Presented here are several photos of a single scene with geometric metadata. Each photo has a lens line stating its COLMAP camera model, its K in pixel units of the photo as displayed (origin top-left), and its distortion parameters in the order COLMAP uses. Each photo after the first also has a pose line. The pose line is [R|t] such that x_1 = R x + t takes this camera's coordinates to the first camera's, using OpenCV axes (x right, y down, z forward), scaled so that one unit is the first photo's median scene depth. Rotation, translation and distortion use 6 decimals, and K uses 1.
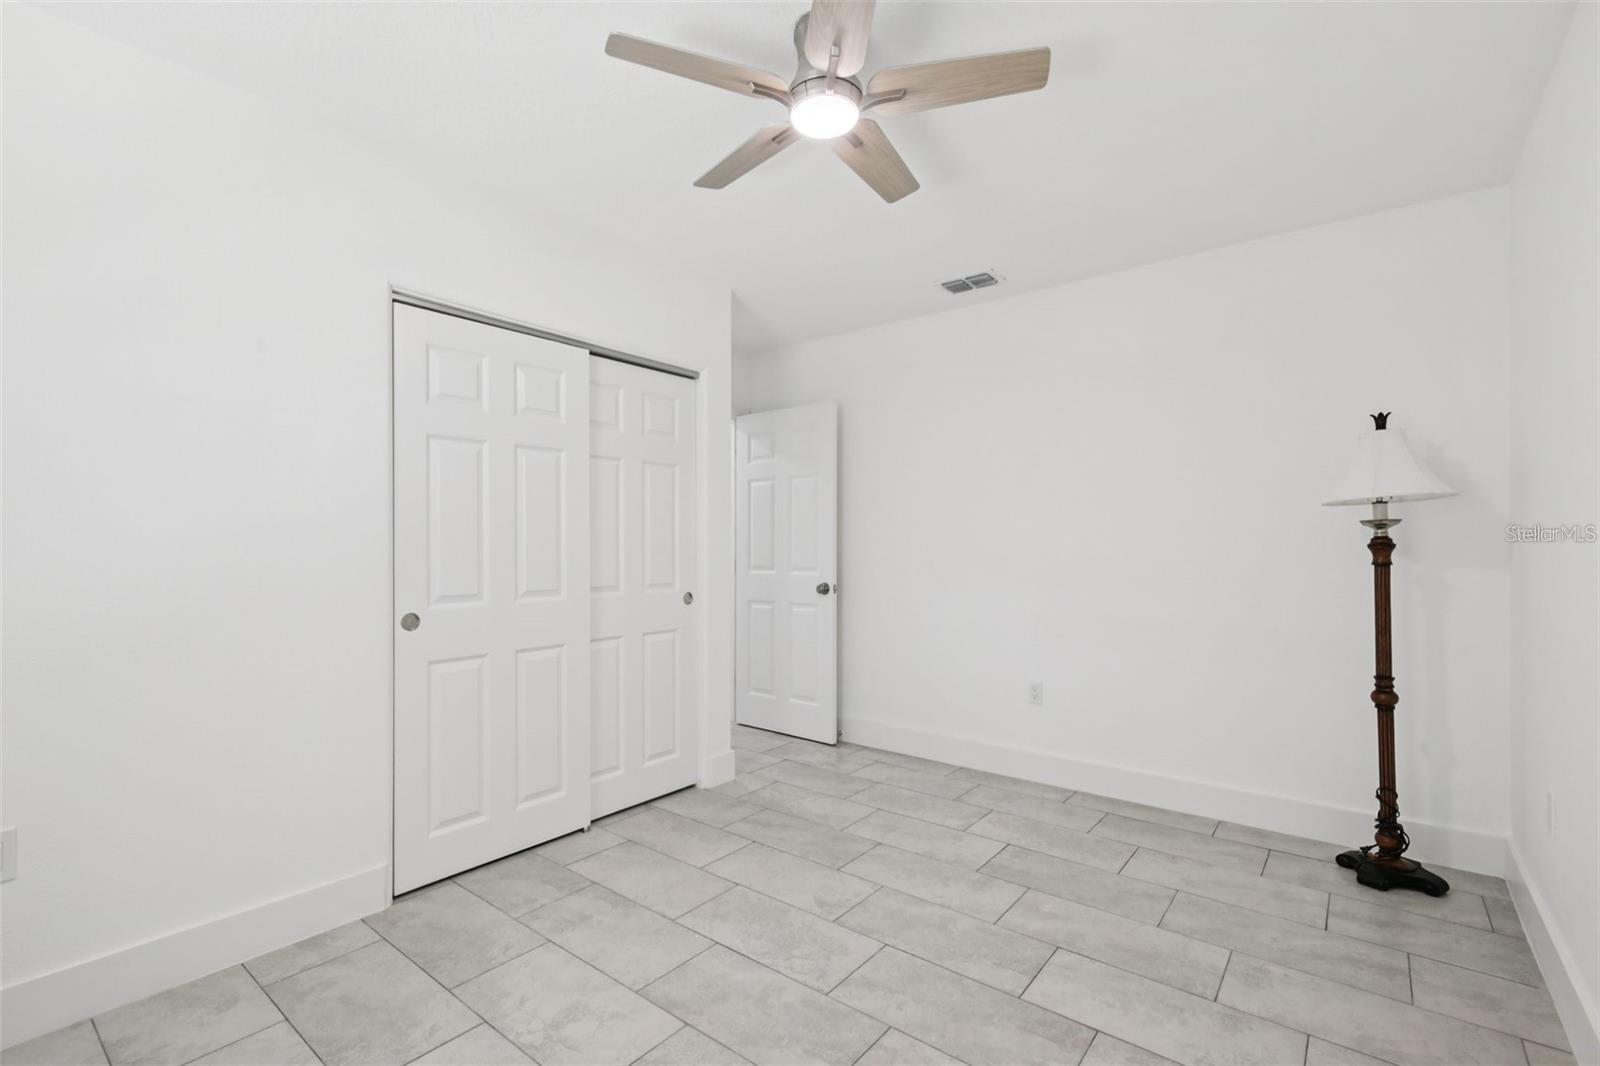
lens RADIAL K [[715.7, 0, 801.2], [0, 715.7, 536.5], [0, 0, 1]] dist [0.012657, -0.003987]
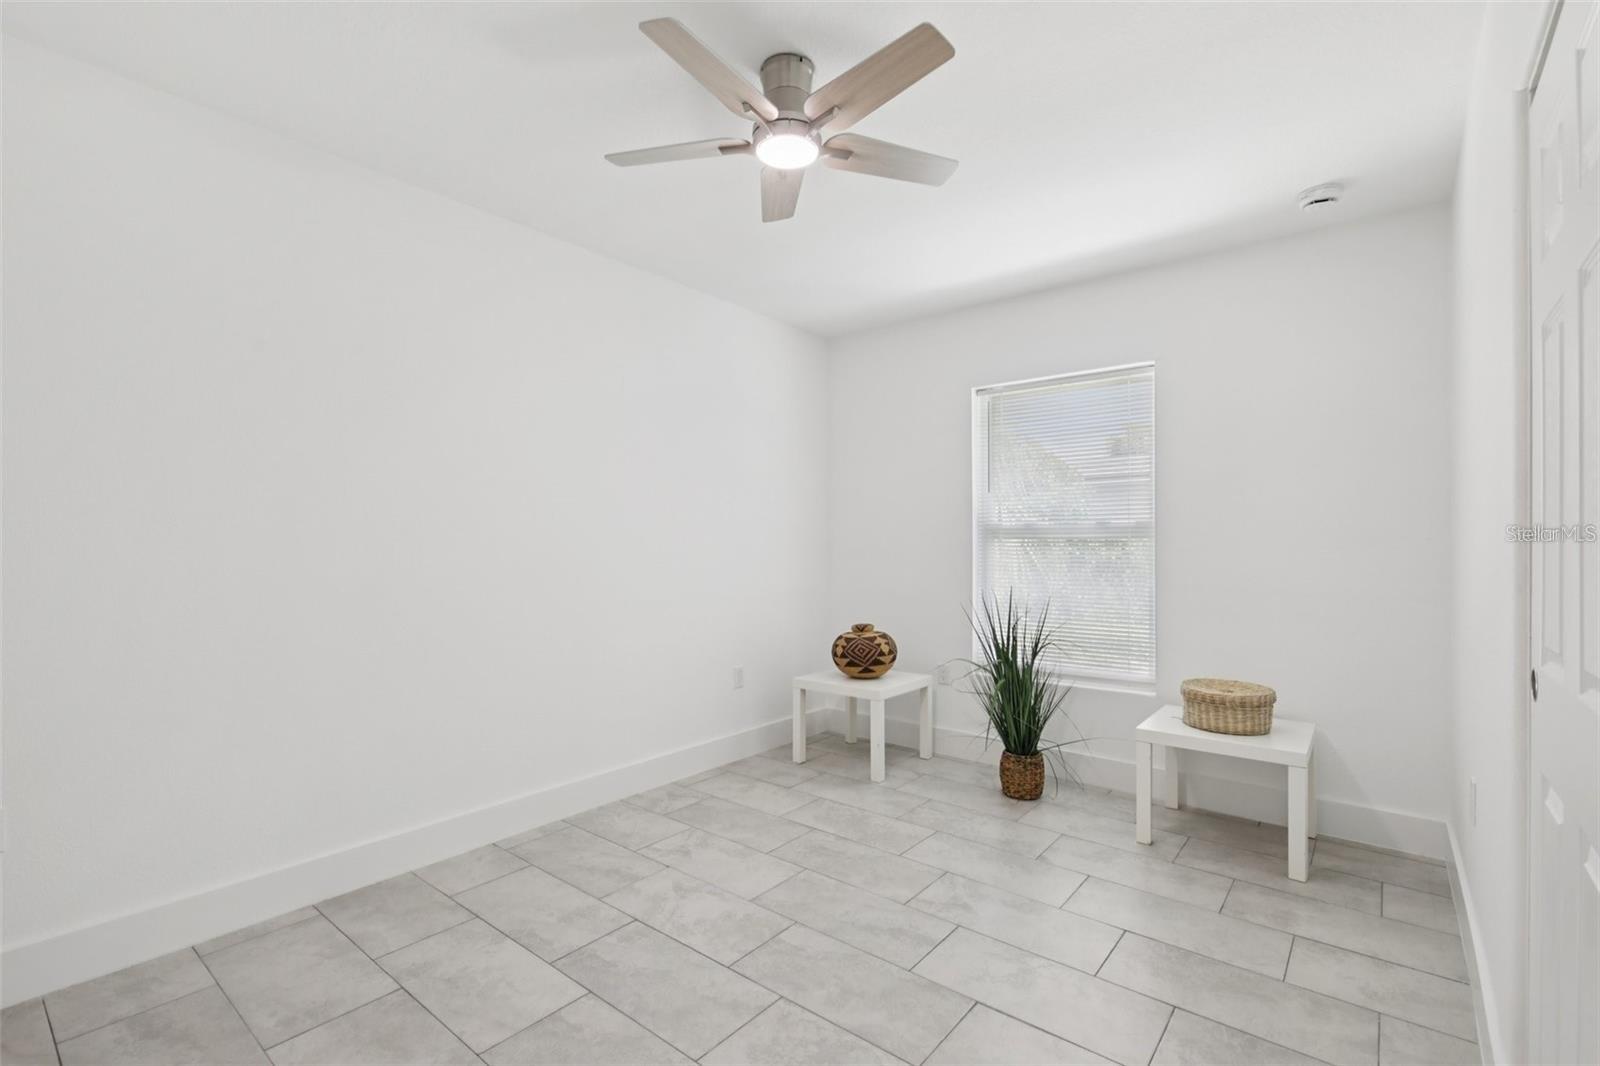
lens RADIAL K [[715.7, 0, 800.1], [0, 715.7, 537.2], [0, 0, 1]] dist [0.012657, -0.003987]
pose [[-0.999941, -0.002893, 0.010431, 0.001208], [-0.003010, 0.999932, -0.011256, 0.016180], [-0.010397, -0.011286, -0.999882, 1.963985]]
